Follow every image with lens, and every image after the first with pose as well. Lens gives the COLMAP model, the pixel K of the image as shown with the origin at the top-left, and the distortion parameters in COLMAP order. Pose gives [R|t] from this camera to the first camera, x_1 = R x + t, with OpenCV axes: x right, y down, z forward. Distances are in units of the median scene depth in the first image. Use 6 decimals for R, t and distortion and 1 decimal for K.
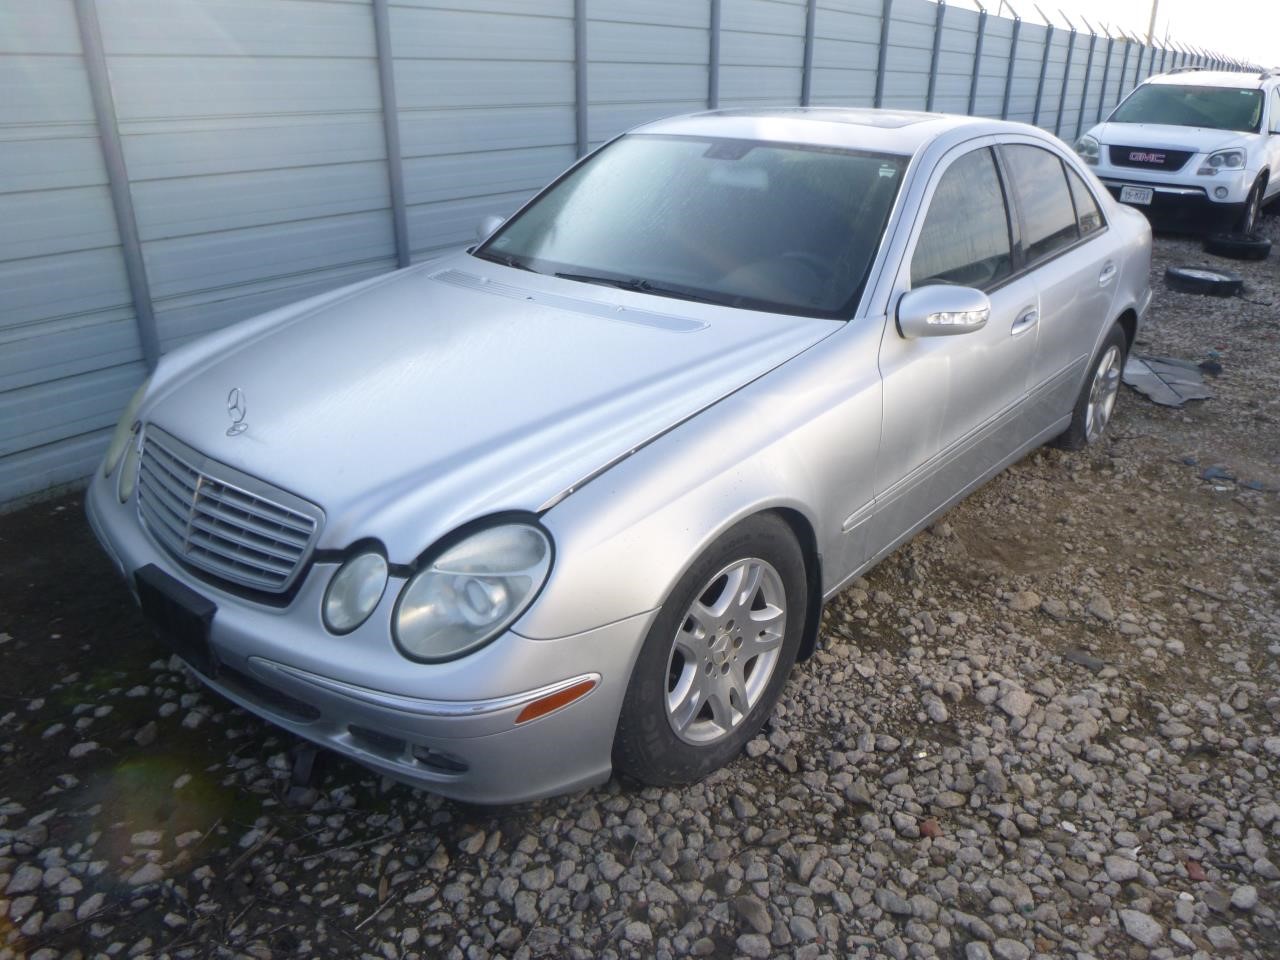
lens RADIAL K [[959.5, 0, 641.9], [0, 959.5, 484.6], [0, 0, 1]] dist [-0.020326, -0.011829]
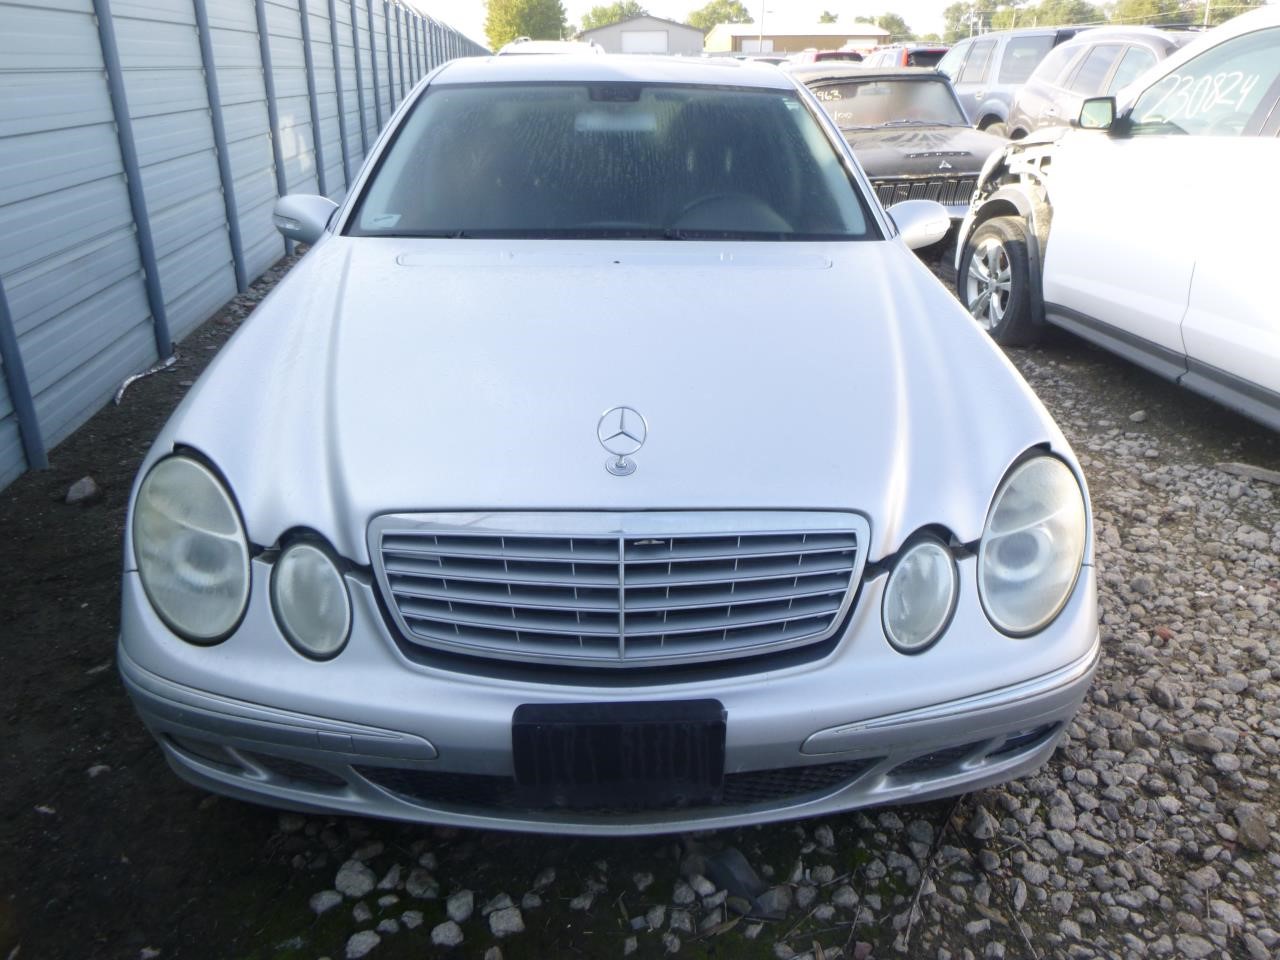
lens RADIAL K [[959.5, 0, 640.4], [0, 959.5, 481.0], [0, 0, 1]] dist [-0.020326, -0.011829]
pose [[0.740869, -0.266767, 0.616399, -0.884229], [0.258424, 0.960309, 0.104998, -0.121439], [-0.619943, 0.081503, 0.780402, 0.460437]]
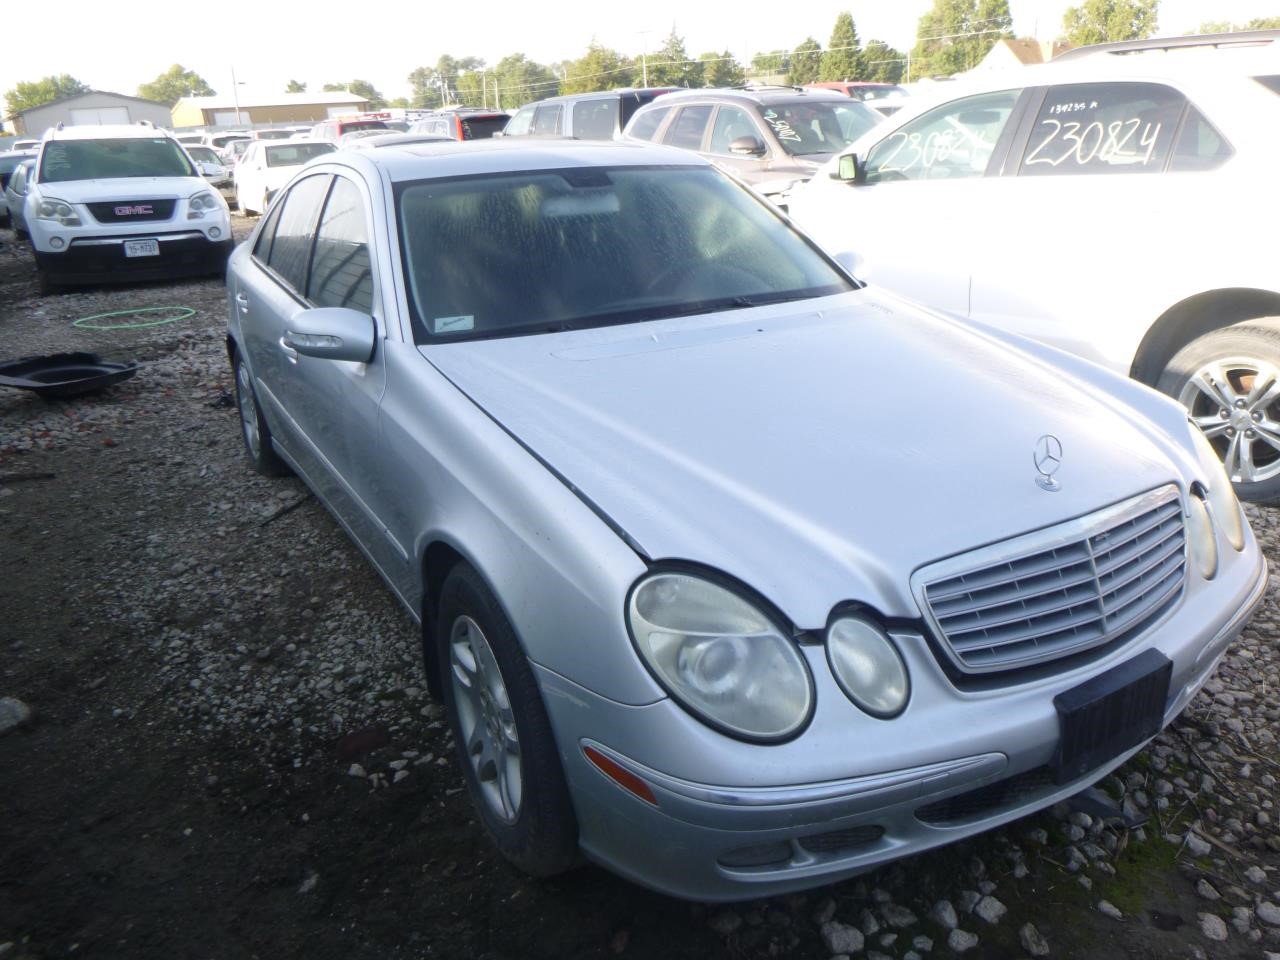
lens RADIAL K [[959.5, 0, 645.0], [0, 959.5, 474.7], [0, 0, 1]] dist [-0.020326, -0.011829]
pose [[0.332908, -0.341145, 0.879086, -1.332842], [0.401973, 0.894656, 0.194960, -0.384709], [-0.852989, 0.288465, 0.434969, 0.963215]]
